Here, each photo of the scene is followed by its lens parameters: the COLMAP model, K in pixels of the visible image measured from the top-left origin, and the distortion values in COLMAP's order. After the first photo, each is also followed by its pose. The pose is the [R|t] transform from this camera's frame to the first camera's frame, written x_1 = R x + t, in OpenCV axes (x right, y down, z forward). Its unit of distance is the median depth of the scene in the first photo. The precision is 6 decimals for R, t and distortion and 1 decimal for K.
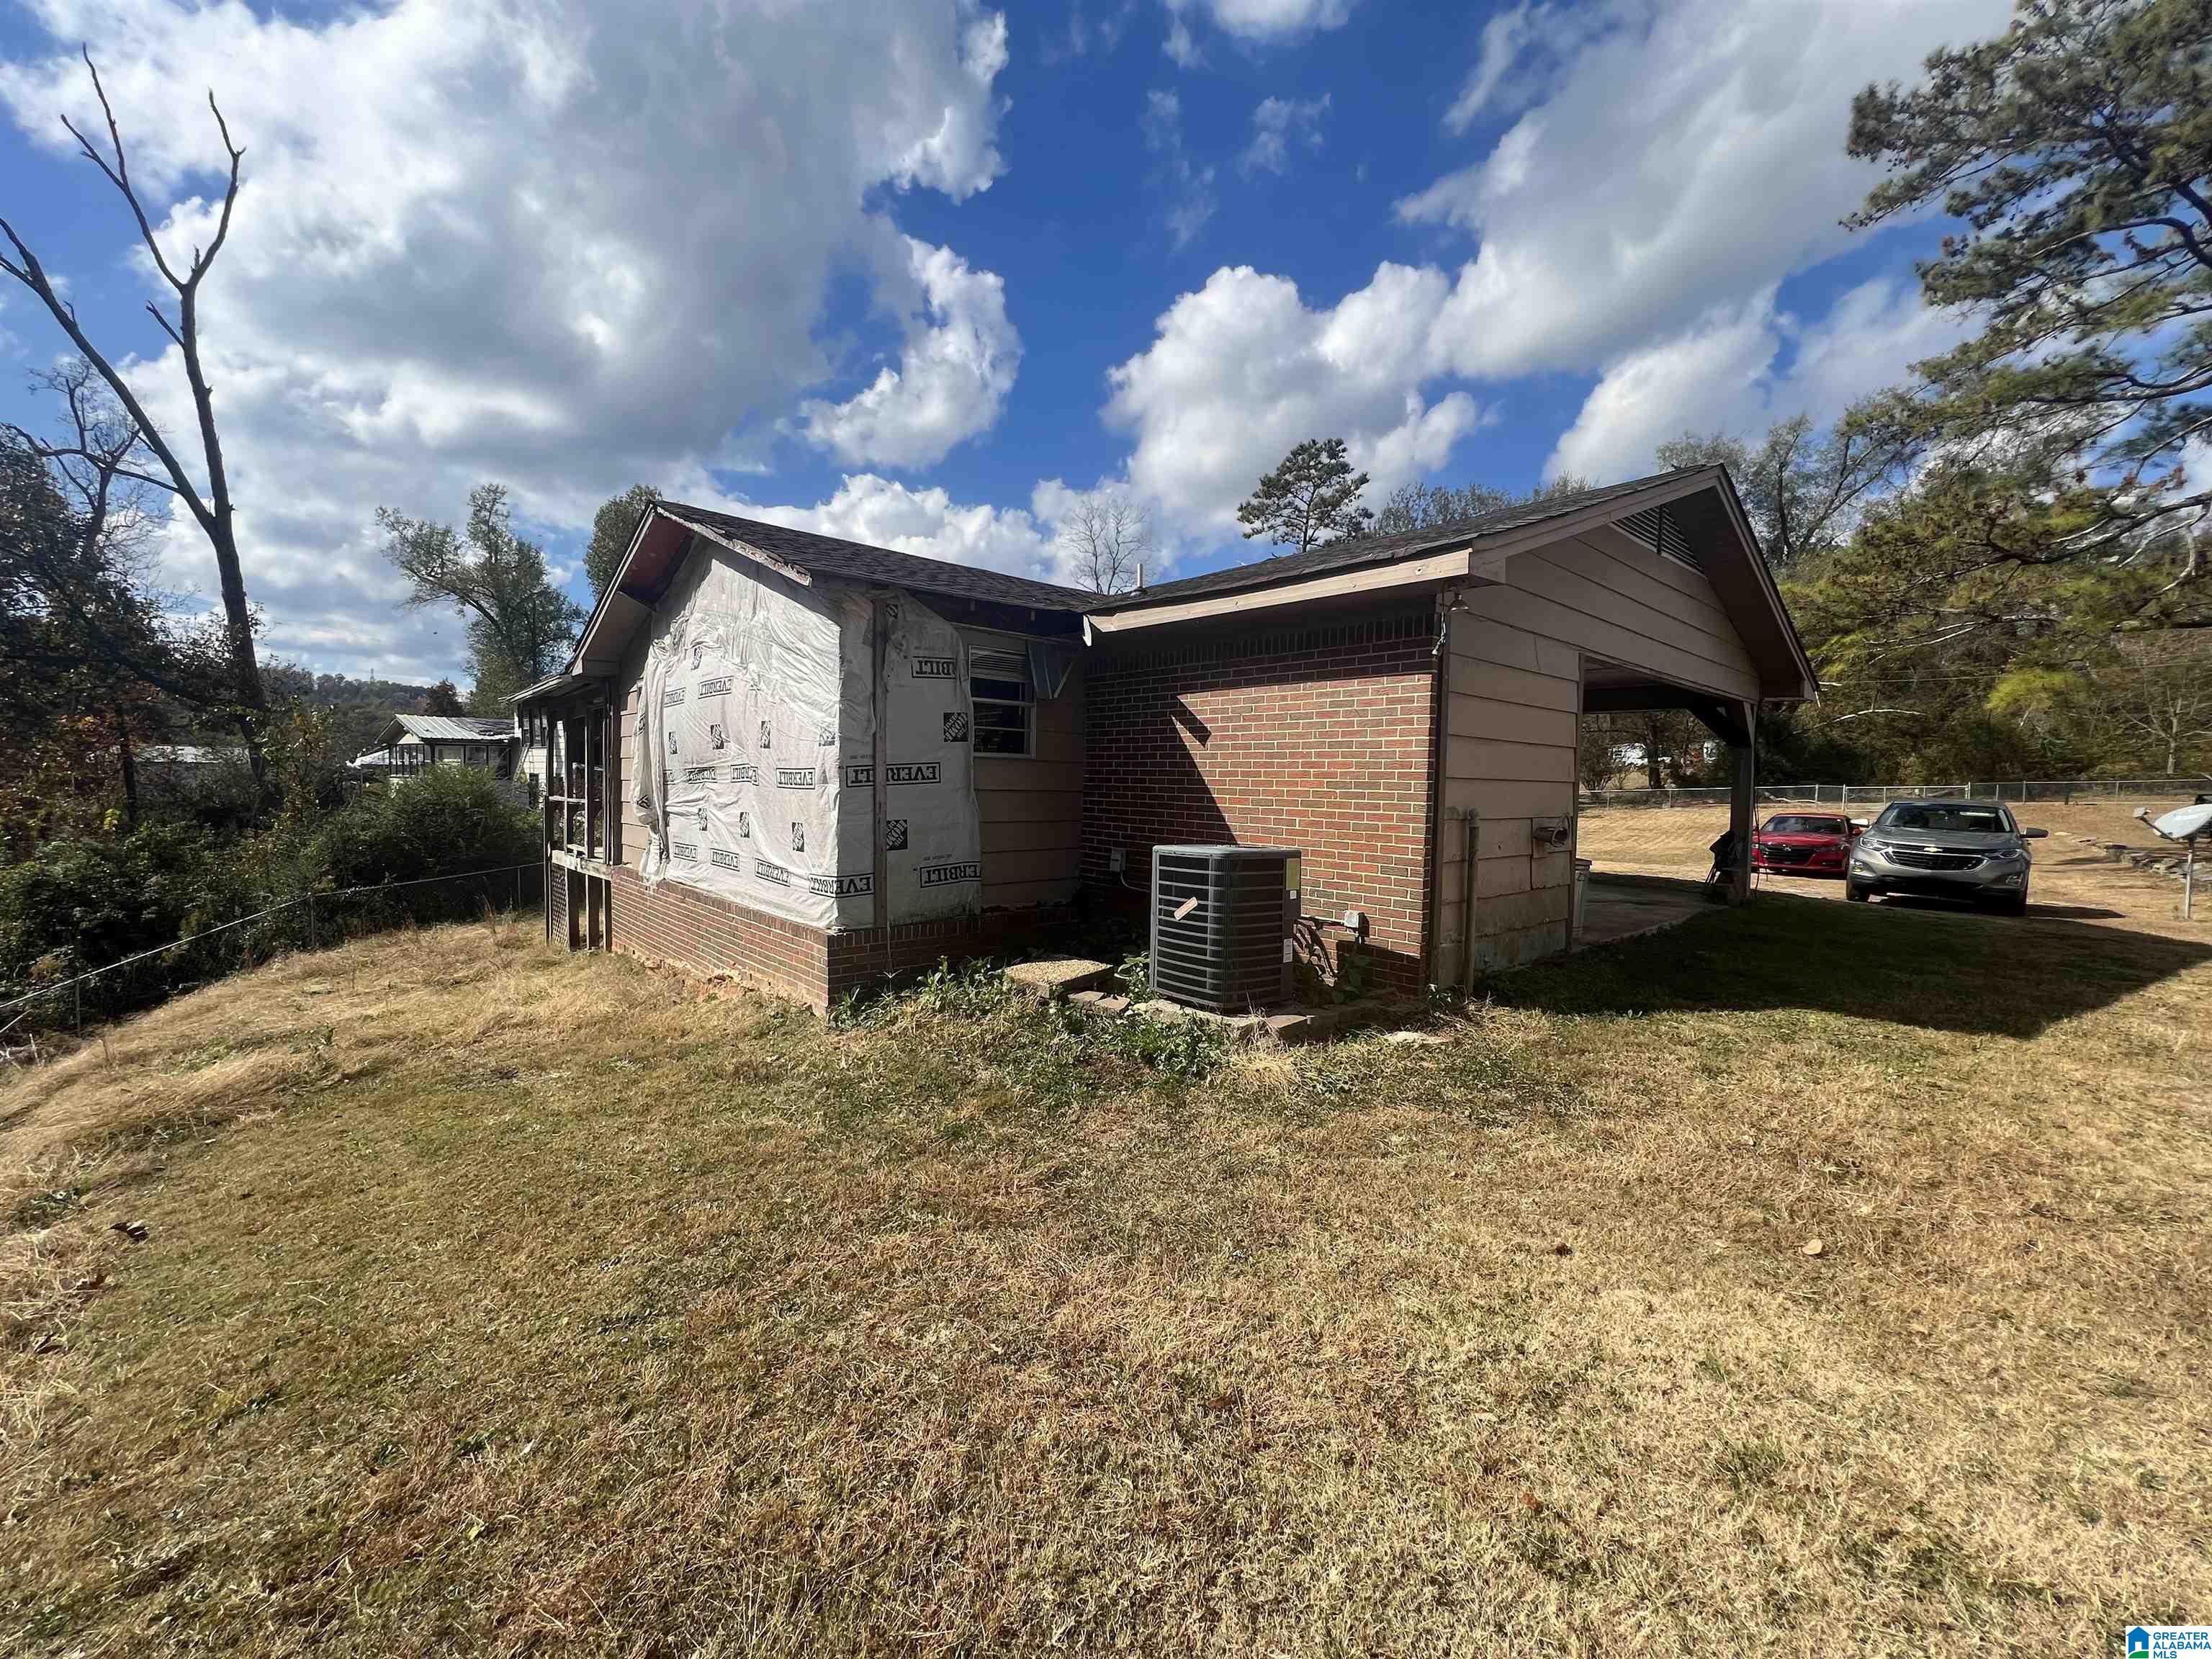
lens RADIAL K [[886.7, 0, 1103.7], [0, 886.7, 824.7], [0, 0, 1]] dist [0.001066, 0.000210]
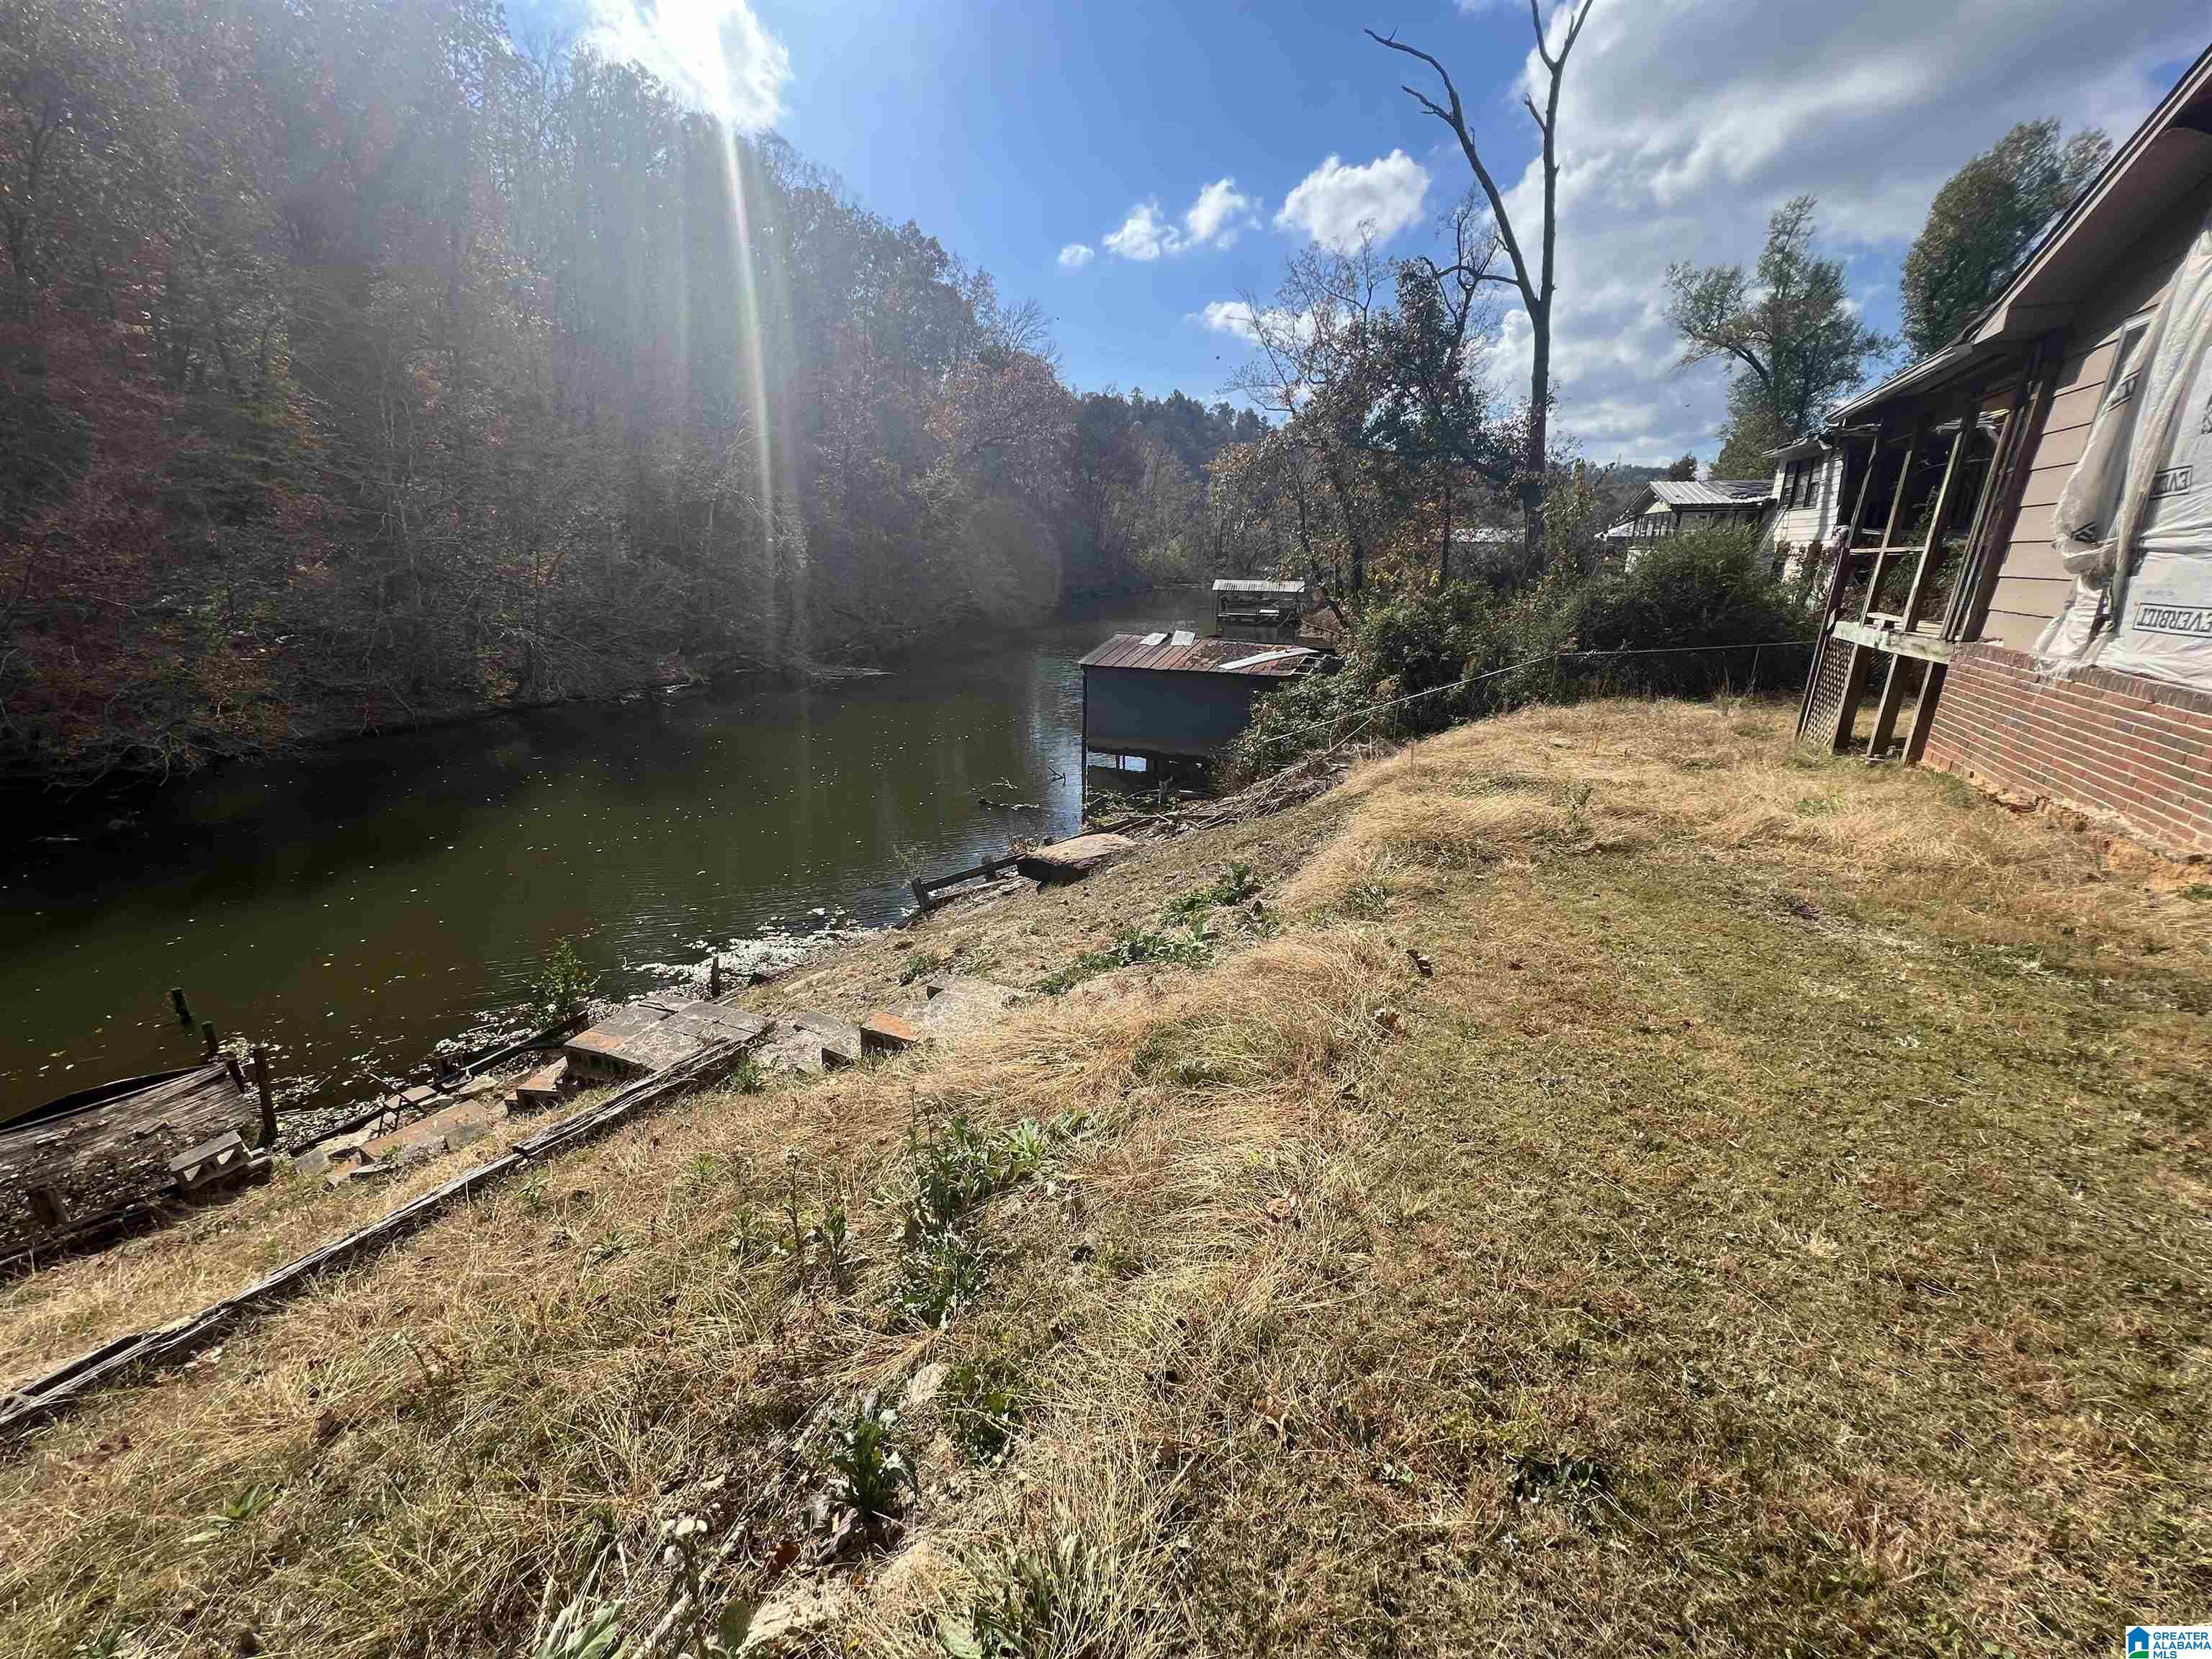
lens RADIAL K [[886.7, 0, 1103.7], [0, 886.7, 824.7], [0, 0, 1]] dist [0.001066, 0.000210]
pose [[0.380390, 0.265732, -0.885828, -0.146563], [-0.051376, 0.962424, 0.266647, 0.029346], [0.923398, -0.055920, 0.379748, 0.117126]]
